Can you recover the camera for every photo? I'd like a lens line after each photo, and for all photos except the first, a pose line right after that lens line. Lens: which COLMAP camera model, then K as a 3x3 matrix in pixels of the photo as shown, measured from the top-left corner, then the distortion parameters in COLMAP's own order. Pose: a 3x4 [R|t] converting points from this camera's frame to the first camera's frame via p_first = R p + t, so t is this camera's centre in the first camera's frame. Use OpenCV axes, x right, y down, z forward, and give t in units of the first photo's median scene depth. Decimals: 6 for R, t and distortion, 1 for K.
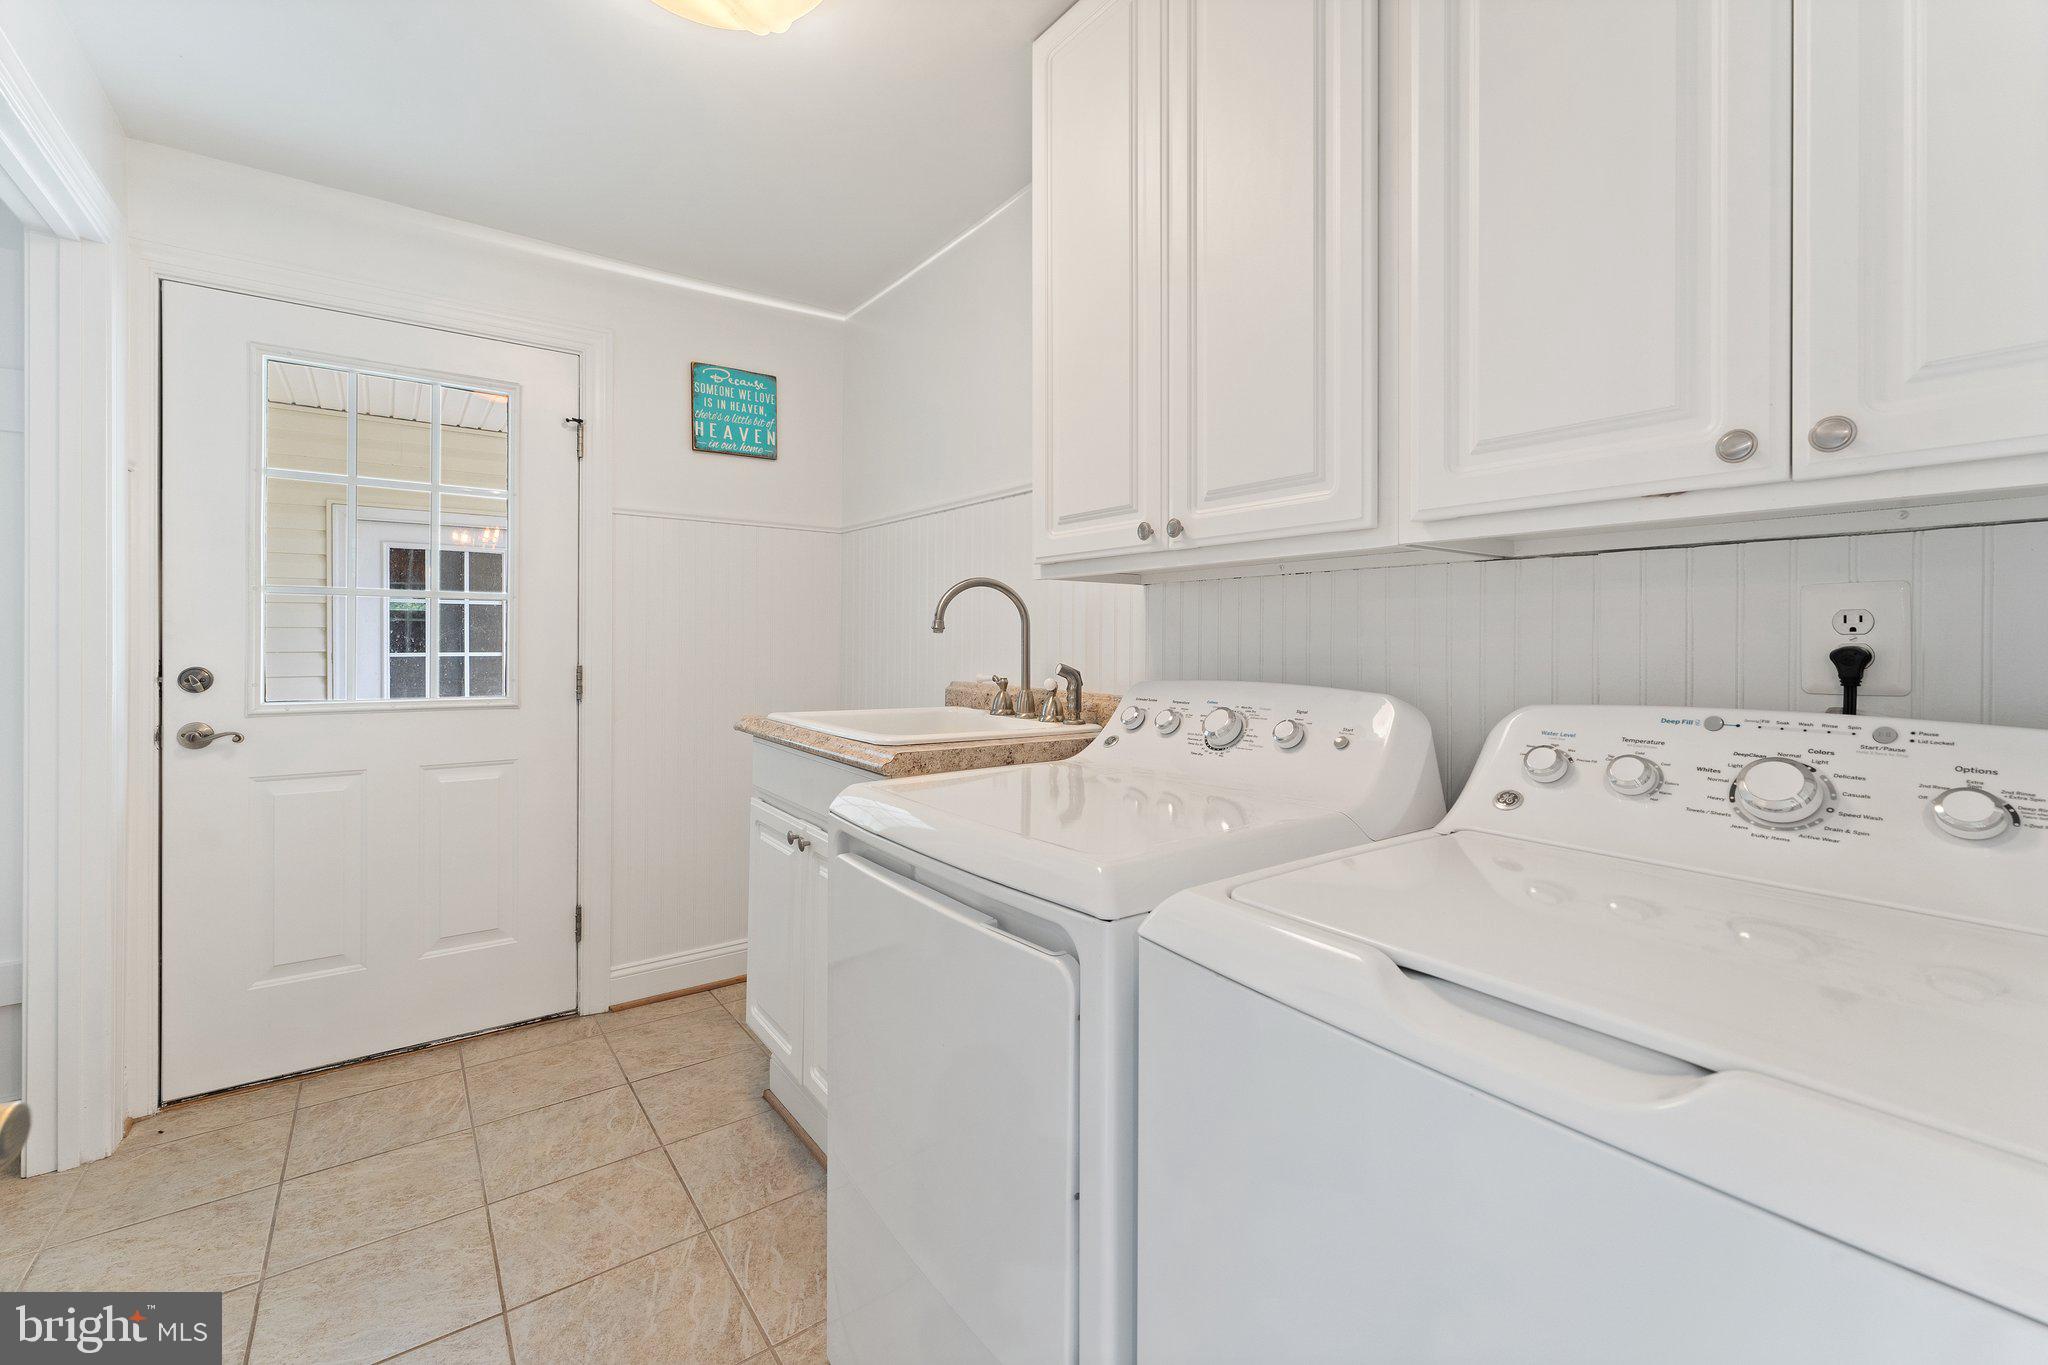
lens RADIAL K [[843.5, 0, 993.3], [0, 843.5, 634.5], [0, 0, 1]] dist [-0.000524, 0.000012]
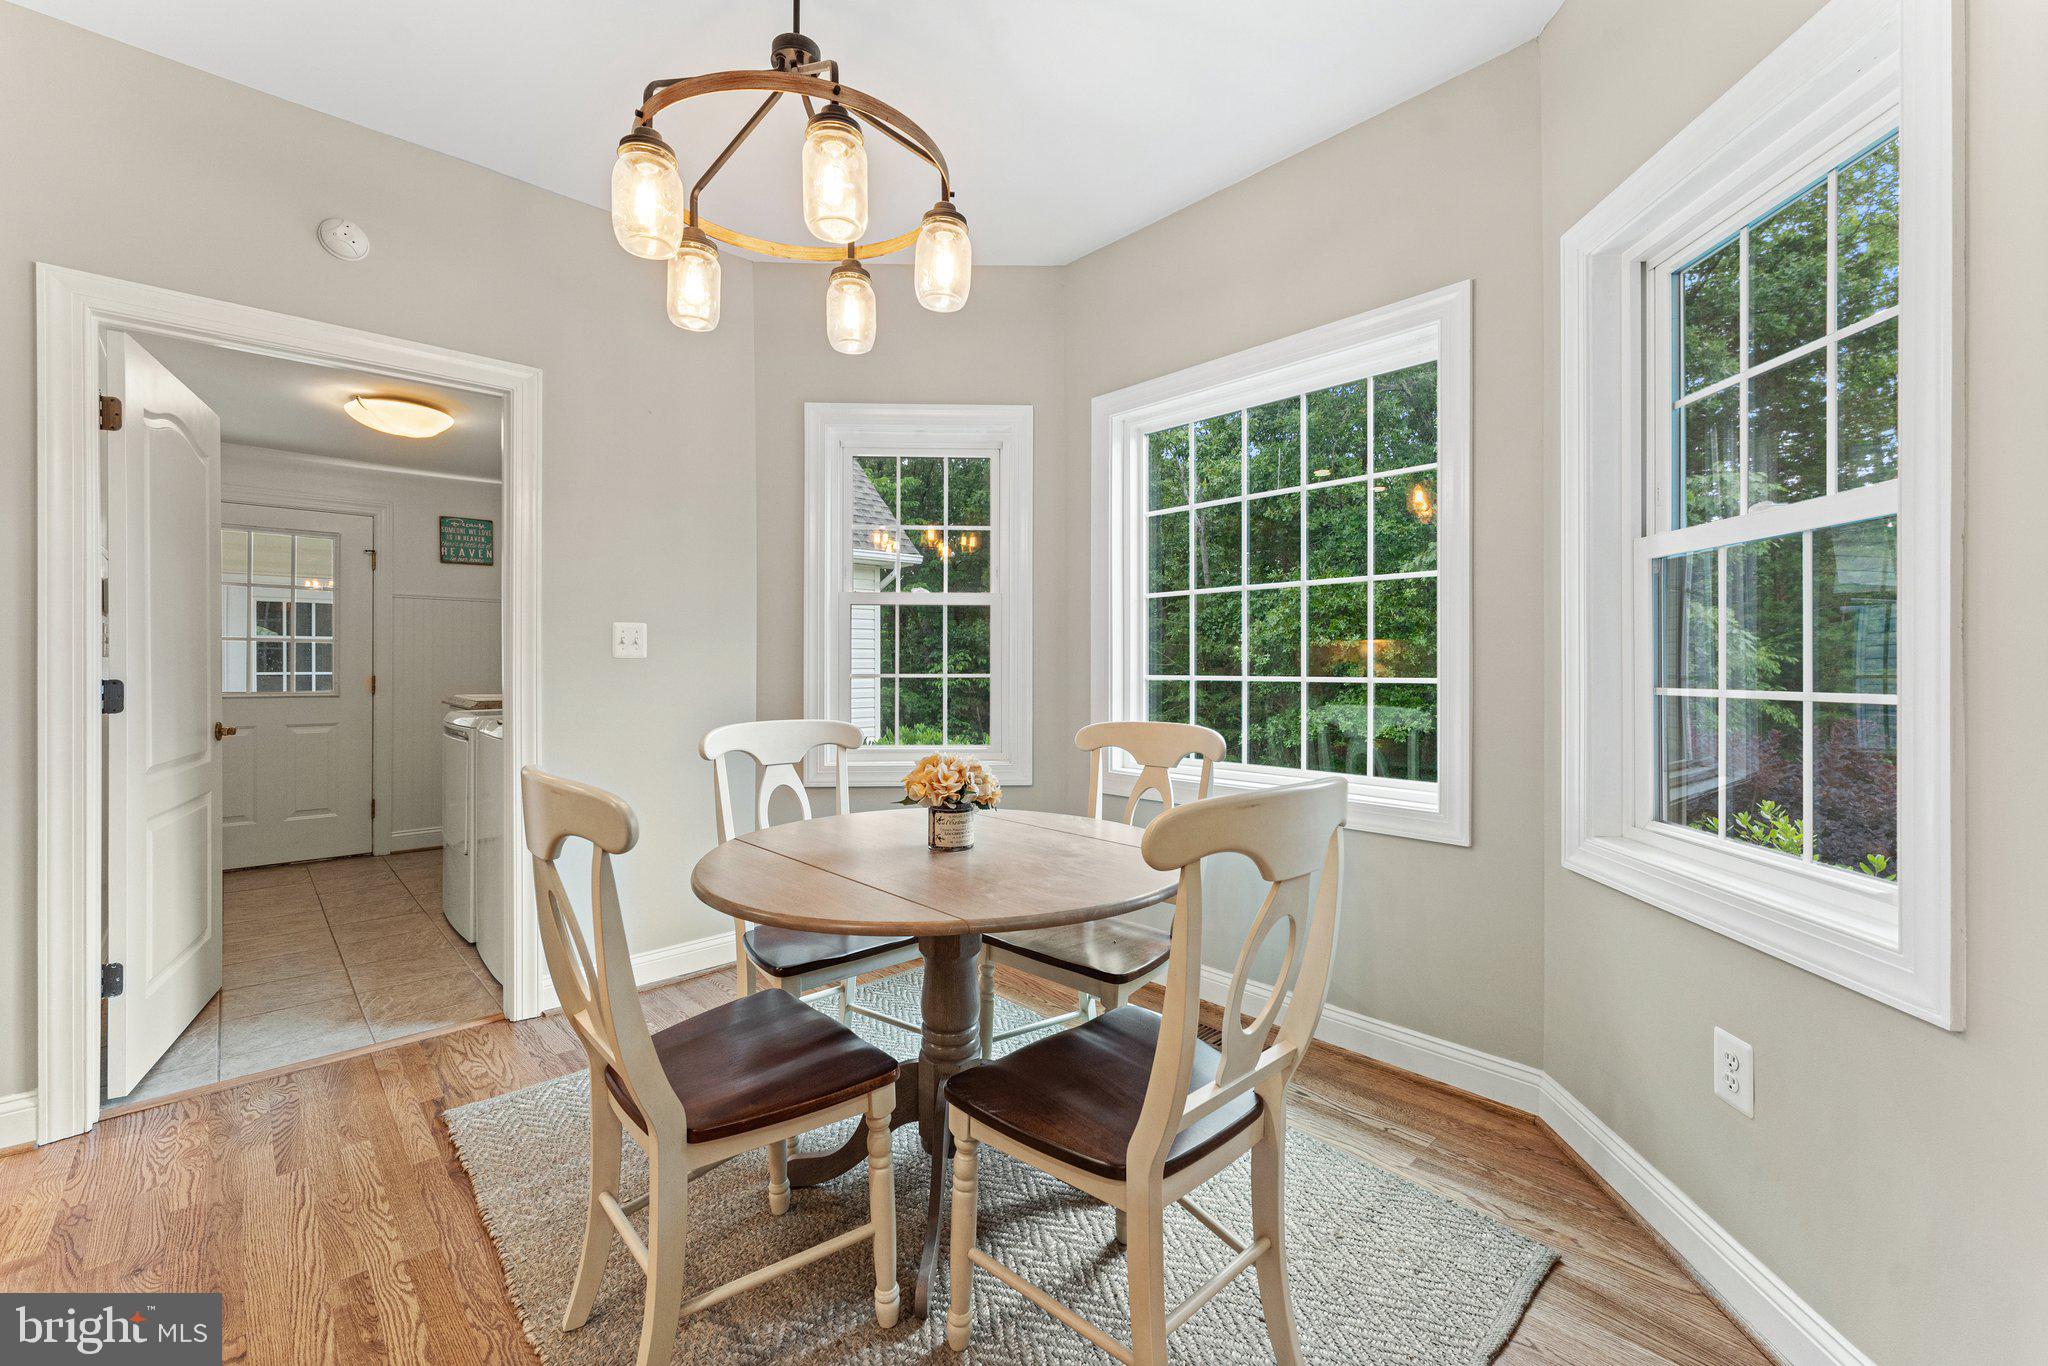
lens RADIAL K [[843.5, 0, 997.1], [0, 843.5, 655.0], [0, 0, 1]] dist [-0.000524, 0.000012]
pose [[0.993135, -0.002202, 0.116952, 0.630732], [0.002319, 0.999997, -0.000865, -0.006230], [-0.116950, 0.001130, 0.993137, -0.977587]]
